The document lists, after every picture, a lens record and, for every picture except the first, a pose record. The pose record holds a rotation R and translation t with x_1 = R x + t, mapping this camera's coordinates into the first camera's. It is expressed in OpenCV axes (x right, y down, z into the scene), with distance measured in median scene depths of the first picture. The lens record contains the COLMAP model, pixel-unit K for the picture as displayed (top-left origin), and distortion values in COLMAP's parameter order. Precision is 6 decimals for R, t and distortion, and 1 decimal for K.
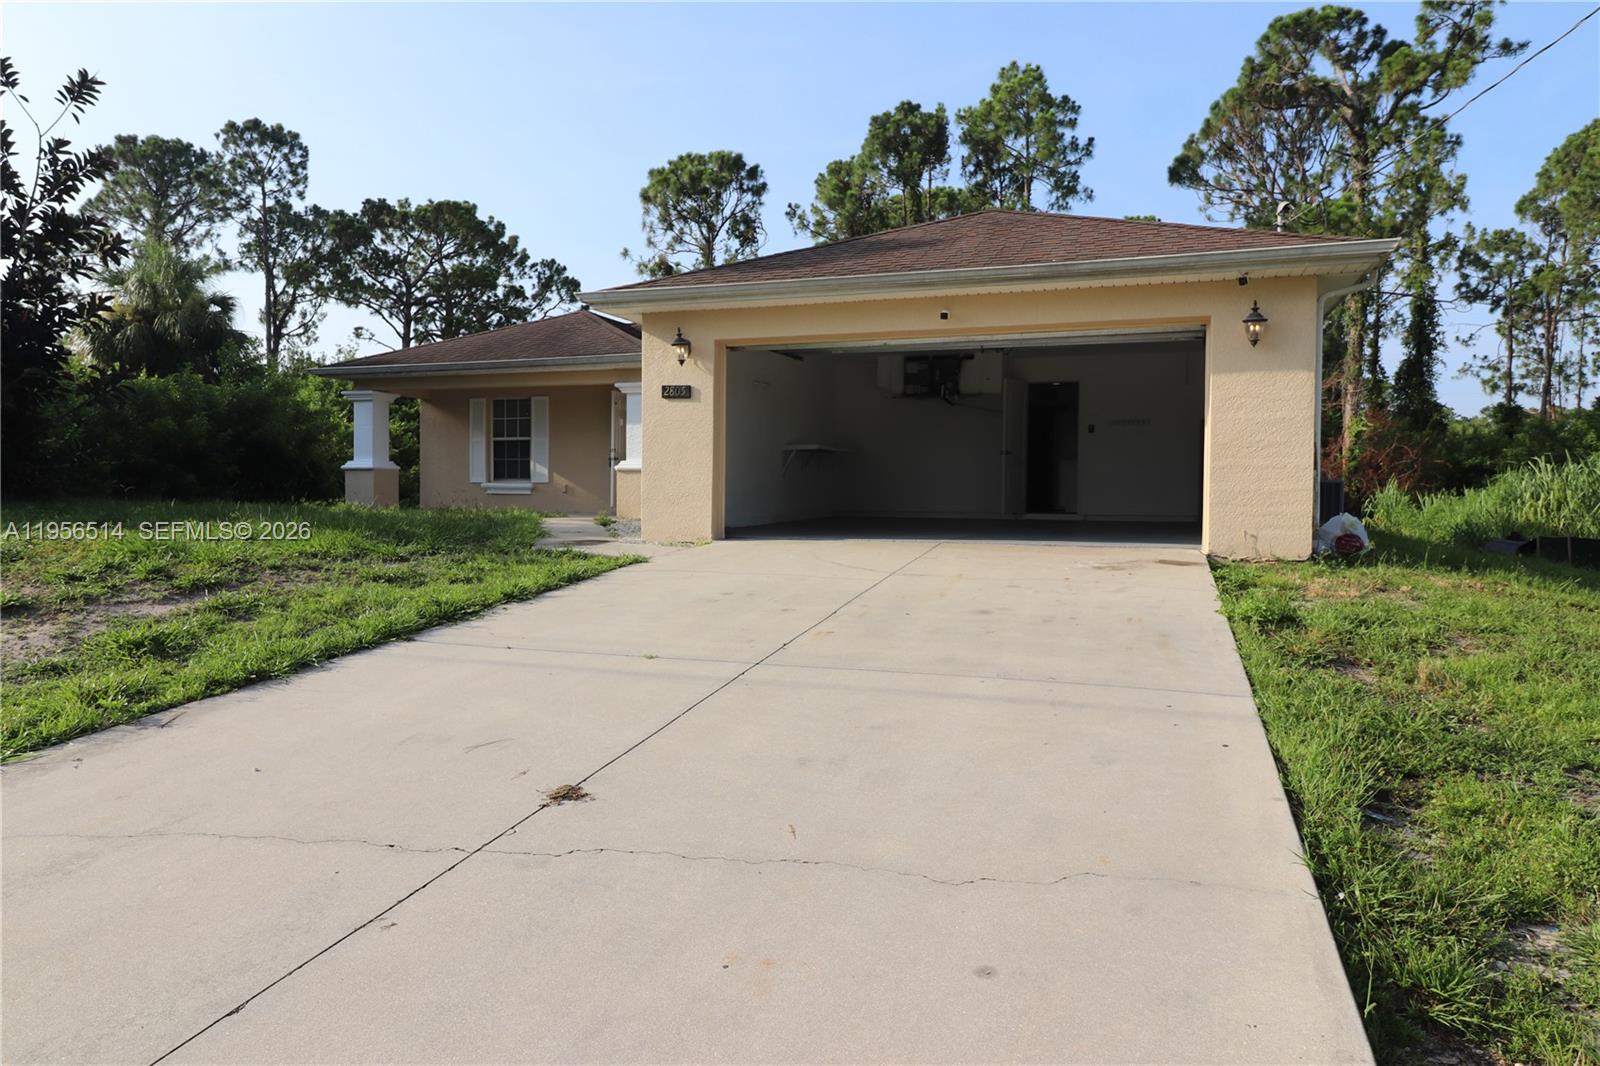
lens RADIAL K [[1031.5, 0, 787.6], [0, 1031.5, 521.8], [0, 0, 1]] dist [0.003171, -0.005126]
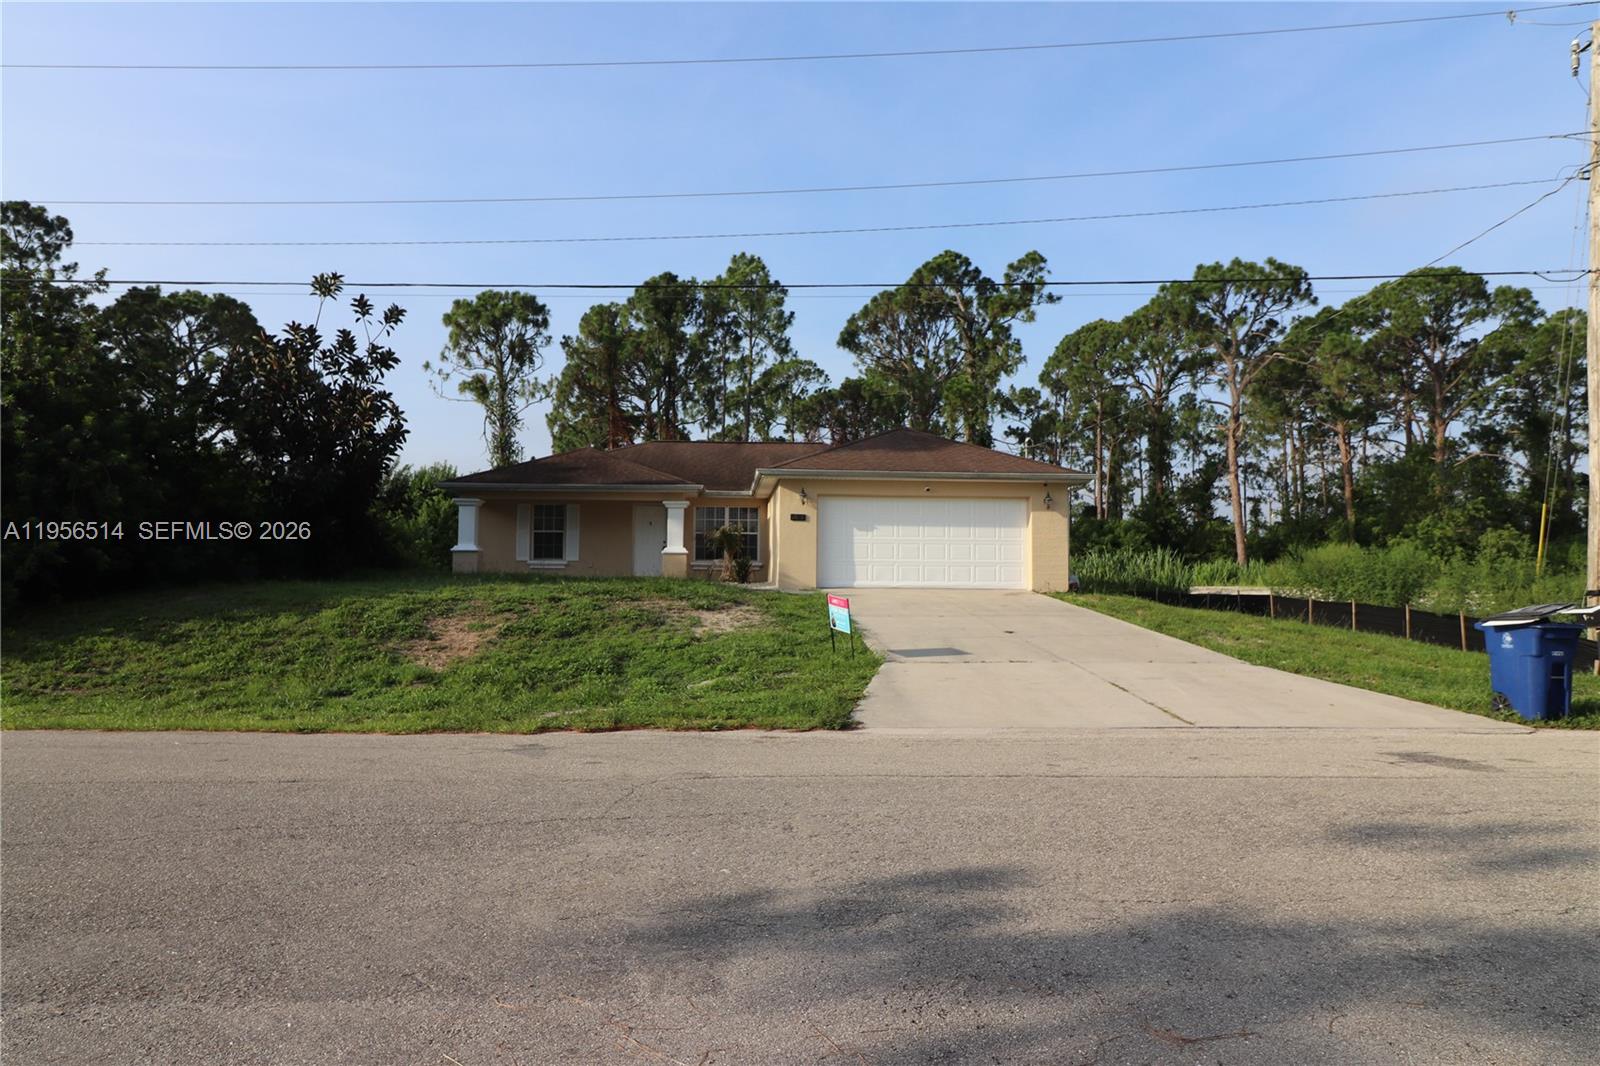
lens RADIAL K [[1047.4, 0, 800.0], [0, 1047.4, 533.0], [0, 0, 1]] dist [0.003942, -0.000619]
pose [[0.911517, 0.015326, 0.410977, -0.257463], [0.012380, 0.997830, -0.064668, 0.011282], [-0.411076, 0.064034, 0.909349, -0.244034]]
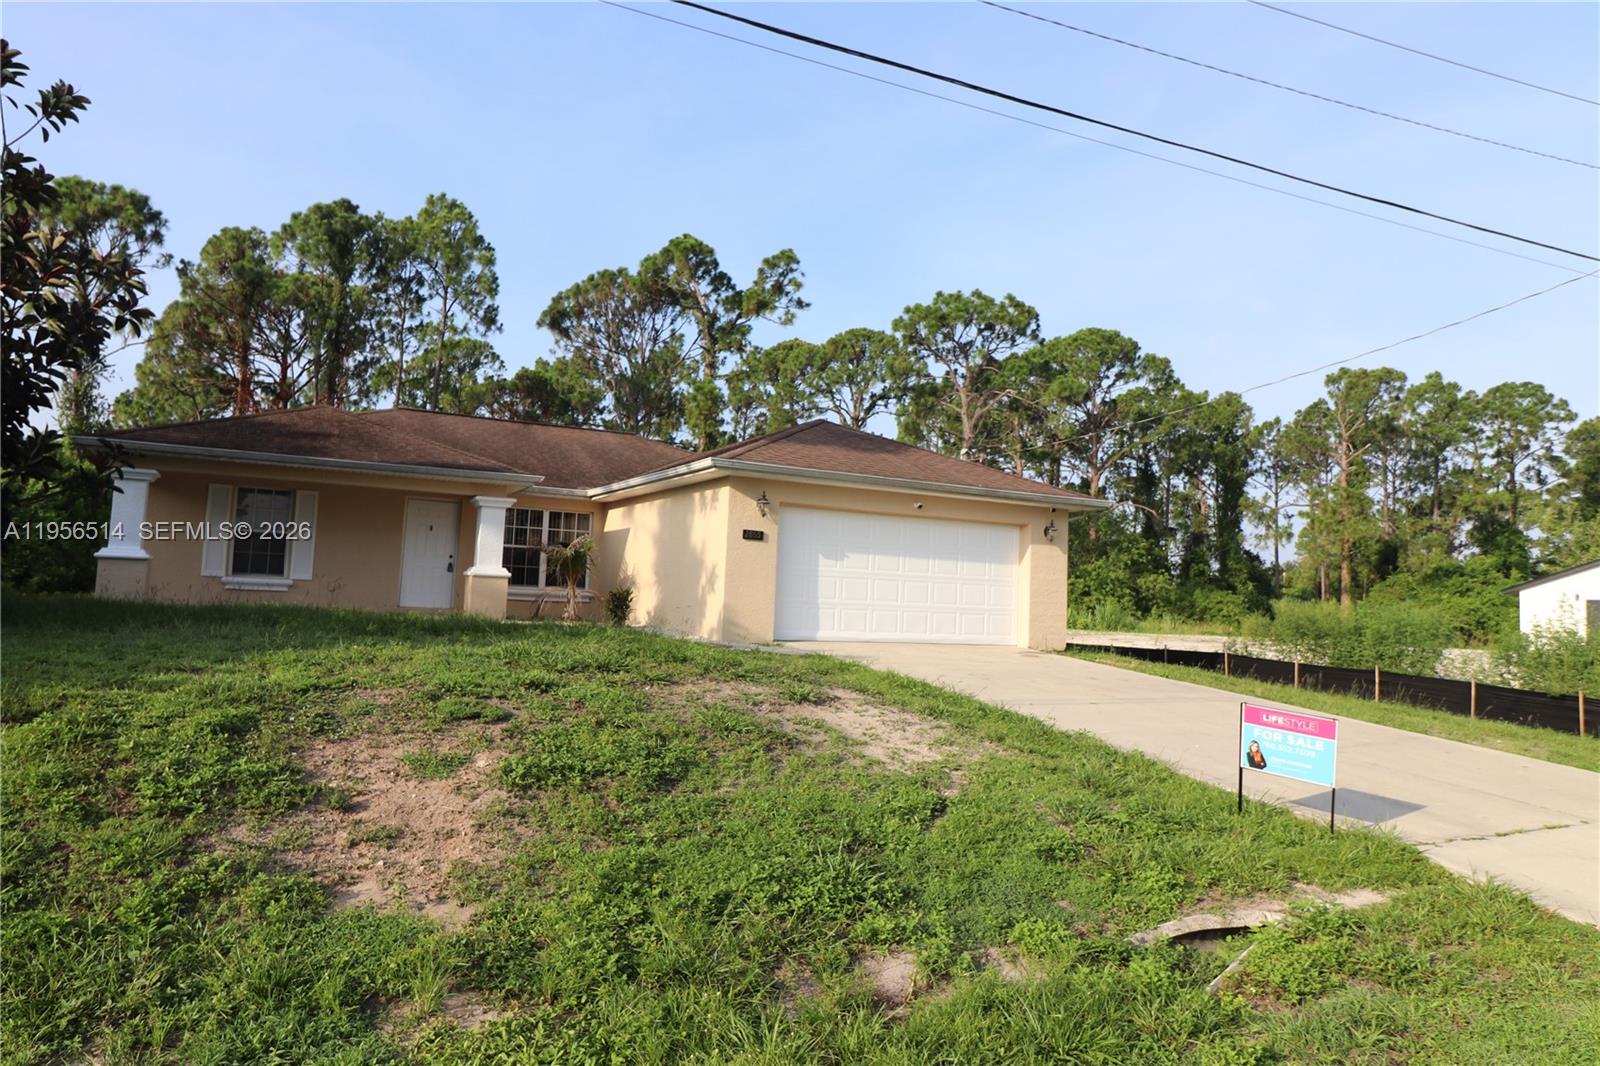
lens RADIAL K [[1037.4, 0, 801.9], [0, 1037.4, 521.3], [0, 0, 1]] dist [-0.002451, -0.002633]
pose [[0.671966, 0.076336, 0.736638, -0.290509], [-0.012756, 0.995719, -0.091548, -0.004405], [-0.740472, 0.052121, 0.670063, 0.002761]]
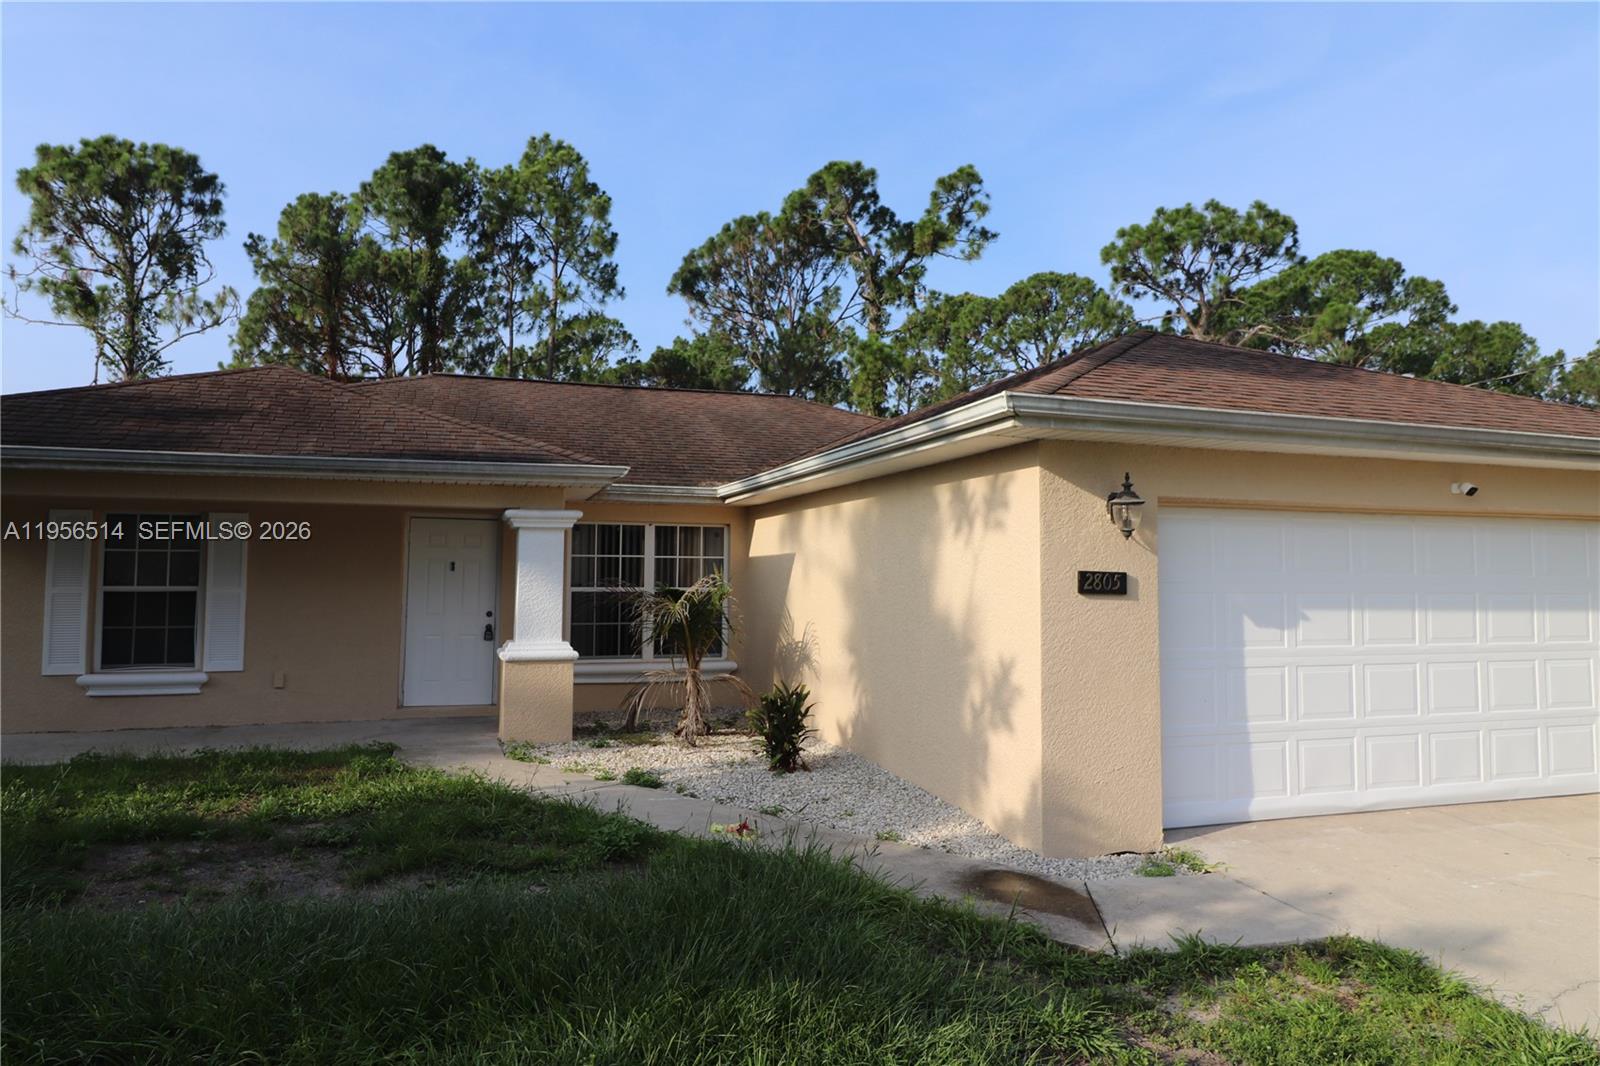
lens RADIAL K [[1031.5, 0, 787.6], [0, 1031.5, 521.8], [0, 0, 1]] dist [0.003171, -0.005126]
pose [[0.783449, 0.032892, 0.620585, -0.157056], [0.018131, 0.996964, -0.075729, -0.031646], [-0.621192, 0.070582, 0.780474, 0.175896]]
